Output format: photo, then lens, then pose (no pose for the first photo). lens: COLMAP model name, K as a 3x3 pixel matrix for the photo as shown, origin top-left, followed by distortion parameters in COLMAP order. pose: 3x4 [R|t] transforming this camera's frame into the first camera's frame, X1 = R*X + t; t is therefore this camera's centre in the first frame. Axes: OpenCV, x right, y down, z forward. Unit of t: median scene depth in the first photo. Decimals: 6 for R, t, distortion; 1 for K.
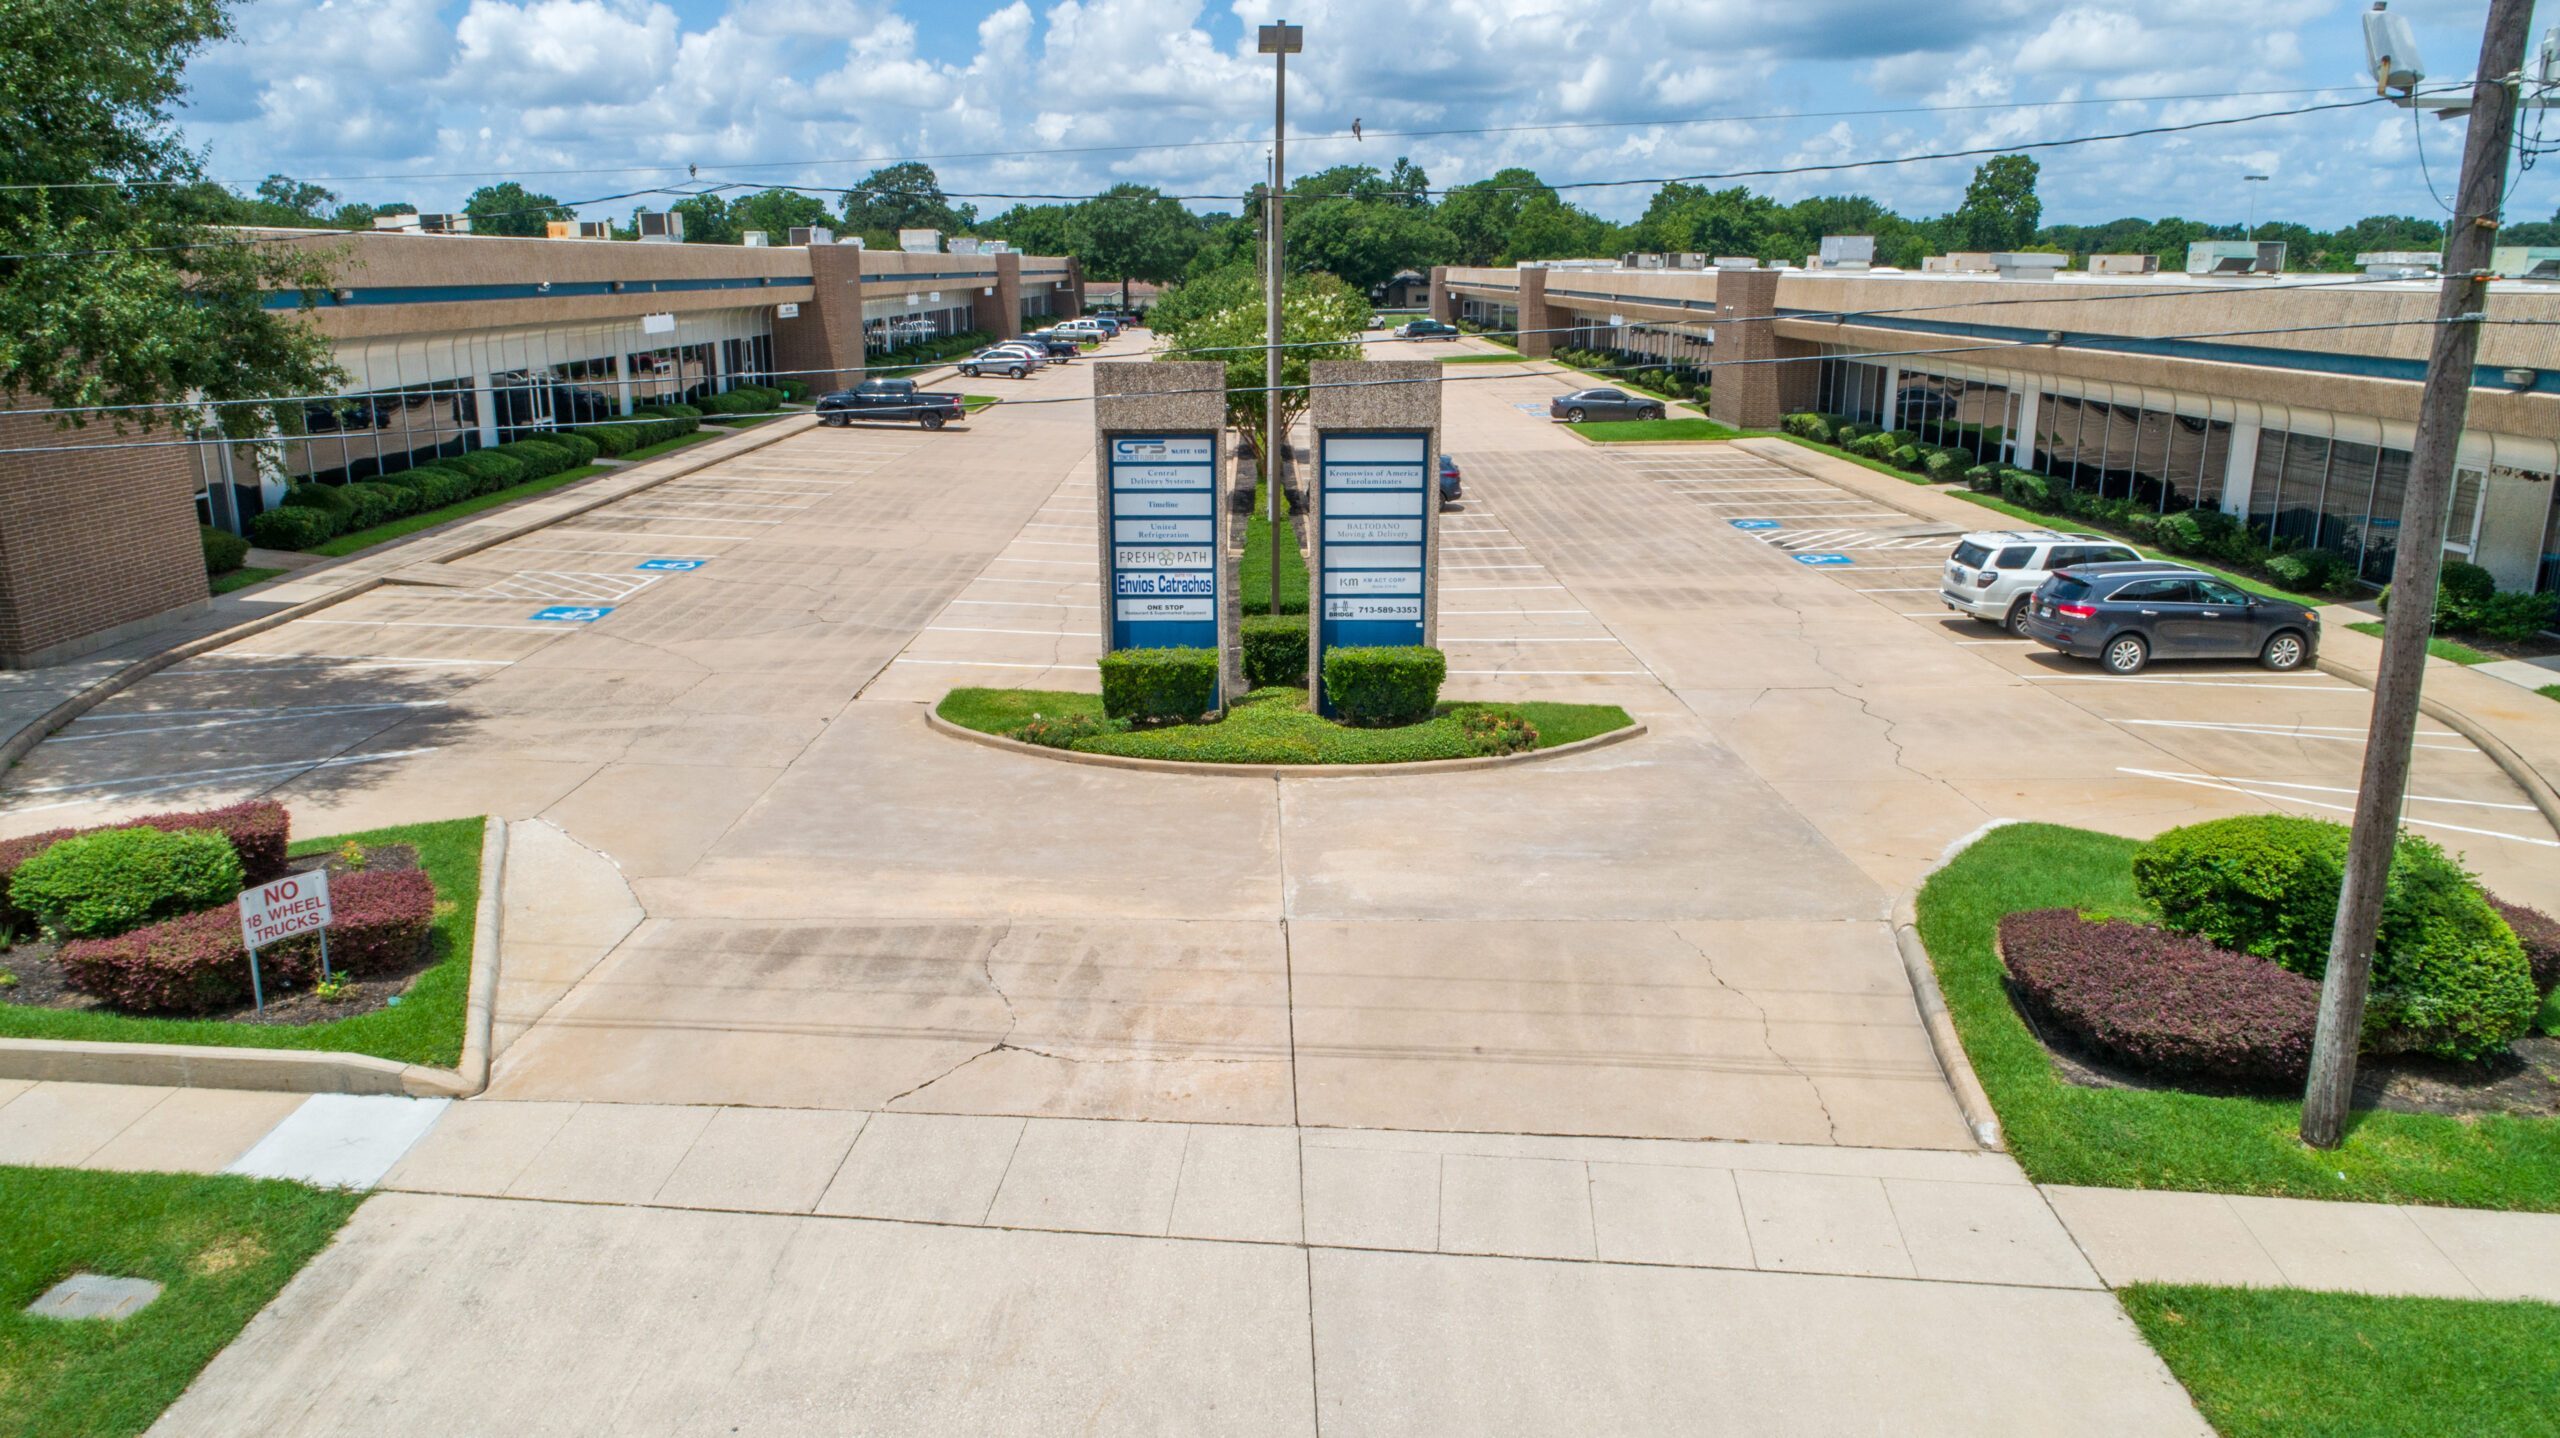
lens RADIAL K [[1725.2, 0, 1272.2], [0, 1725.2, 712.3], [0, 0, 1]] dist [-0.013731, 0.011977]
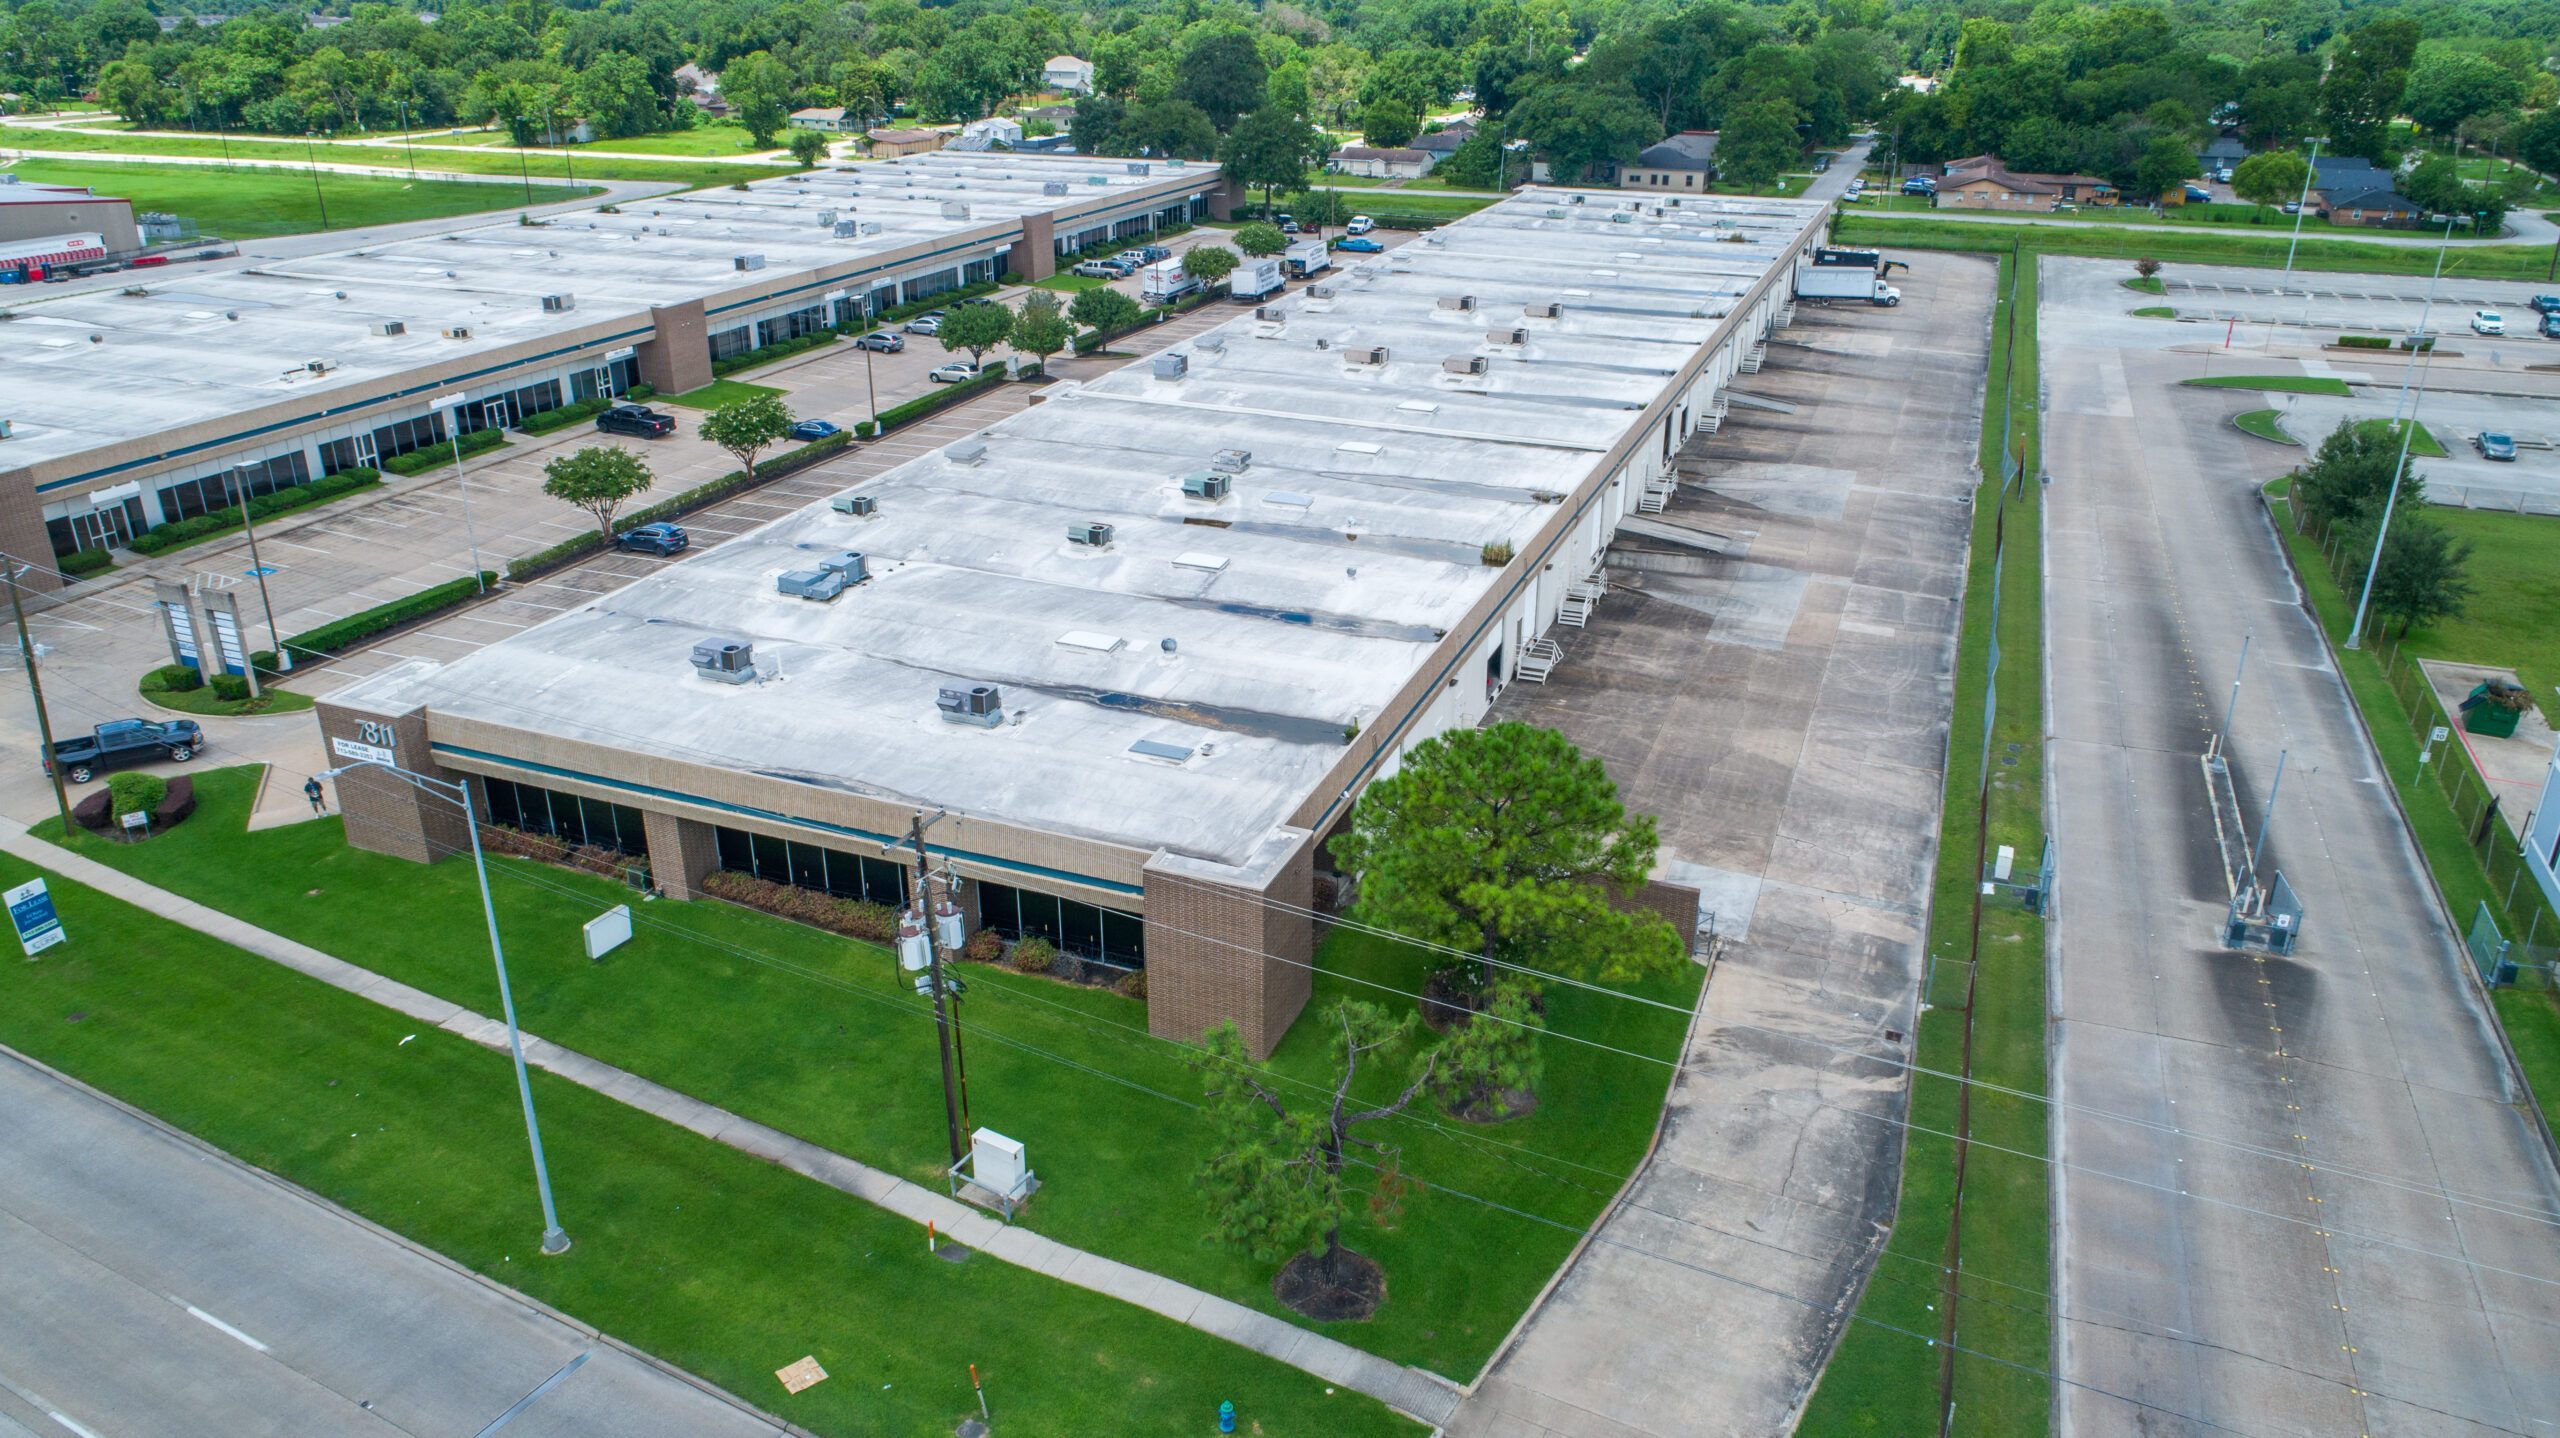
lens RADIAL K [[1728.1, 0, 1272.6], [0, 1728.1, 708.9], [0, 0, 1]] dist [-0.013469, 0.008652]
pose [[0.923009, 0.153314, -0.352915, 2.965273], [-0.098151, 0.980662, 0.169320, -0.702573], [0.372049, -0.121645, 0.920208, -1.229411]]
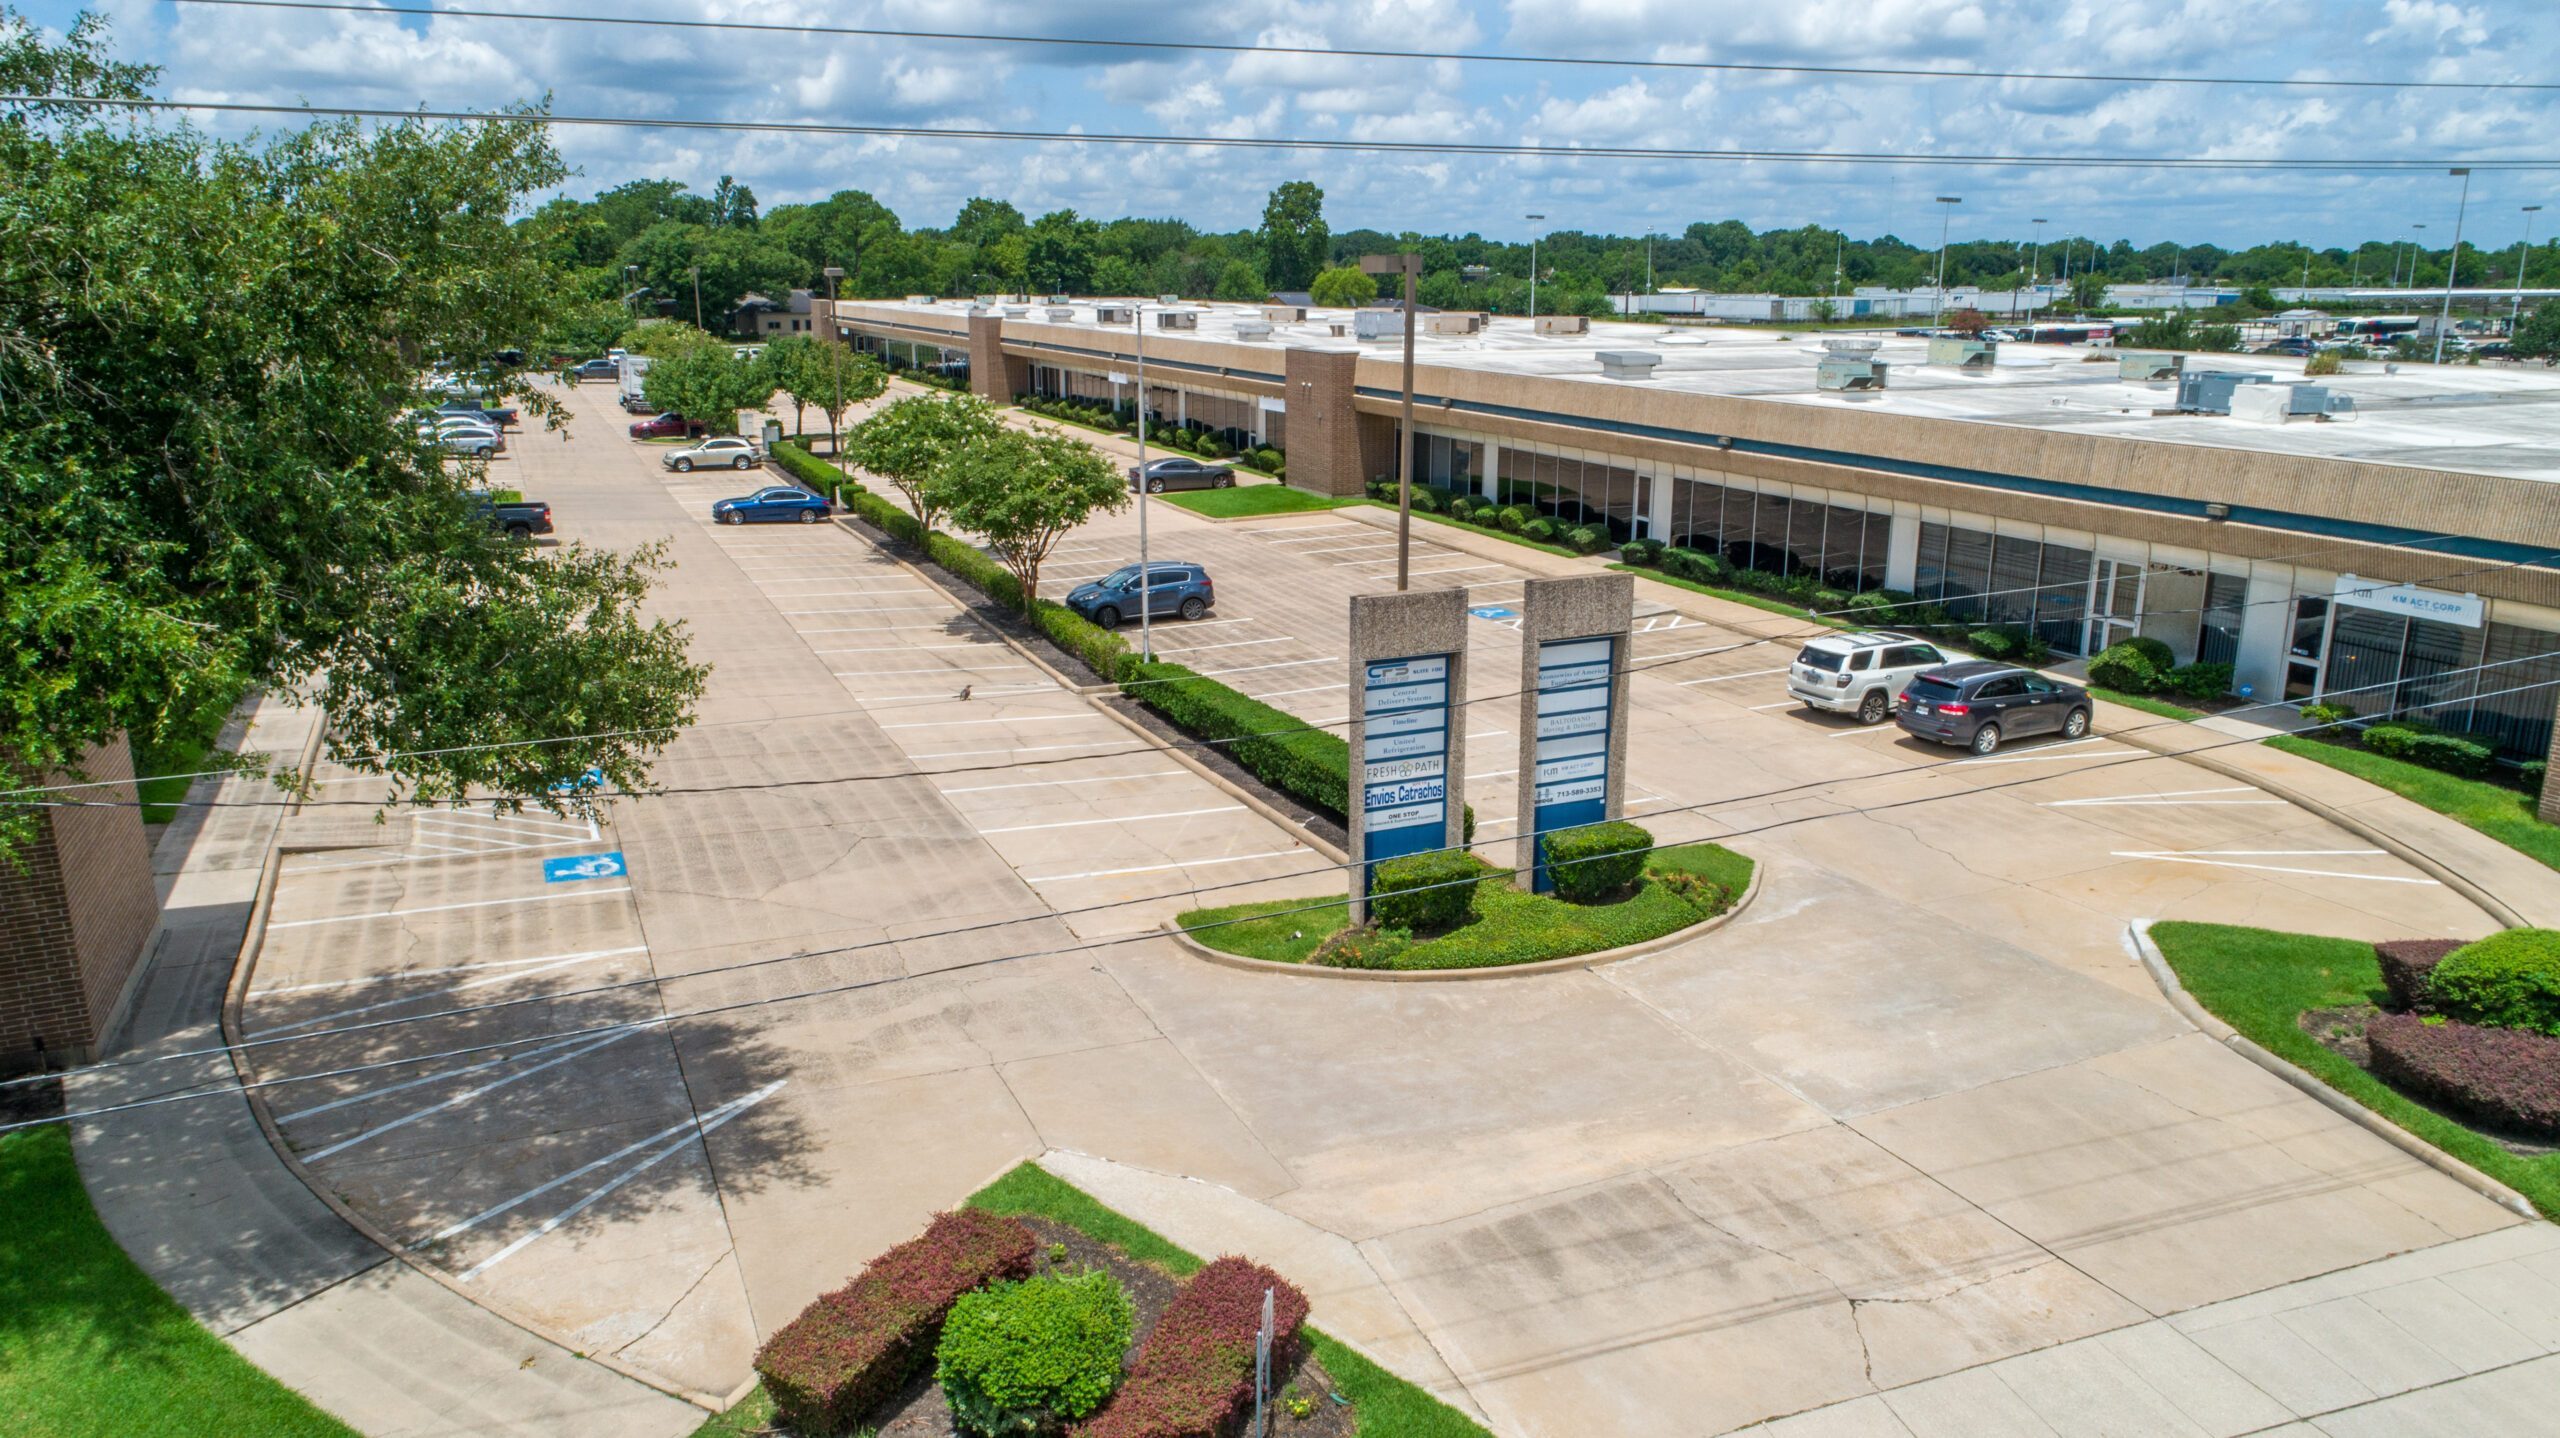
lens RADIAL K [[1725.2, 0, 1272.2], [0, 1725.2, 712.3], [0, 0, 1]] dist [-0.013731, 0.011977]
pose [[0.915014, -0.102236, 0.390252, -0.542705], [0.102065, 0.994551, 0.021236, -0.154116], [-0.390297, 0.020400, 0.920463, 0.052526]]
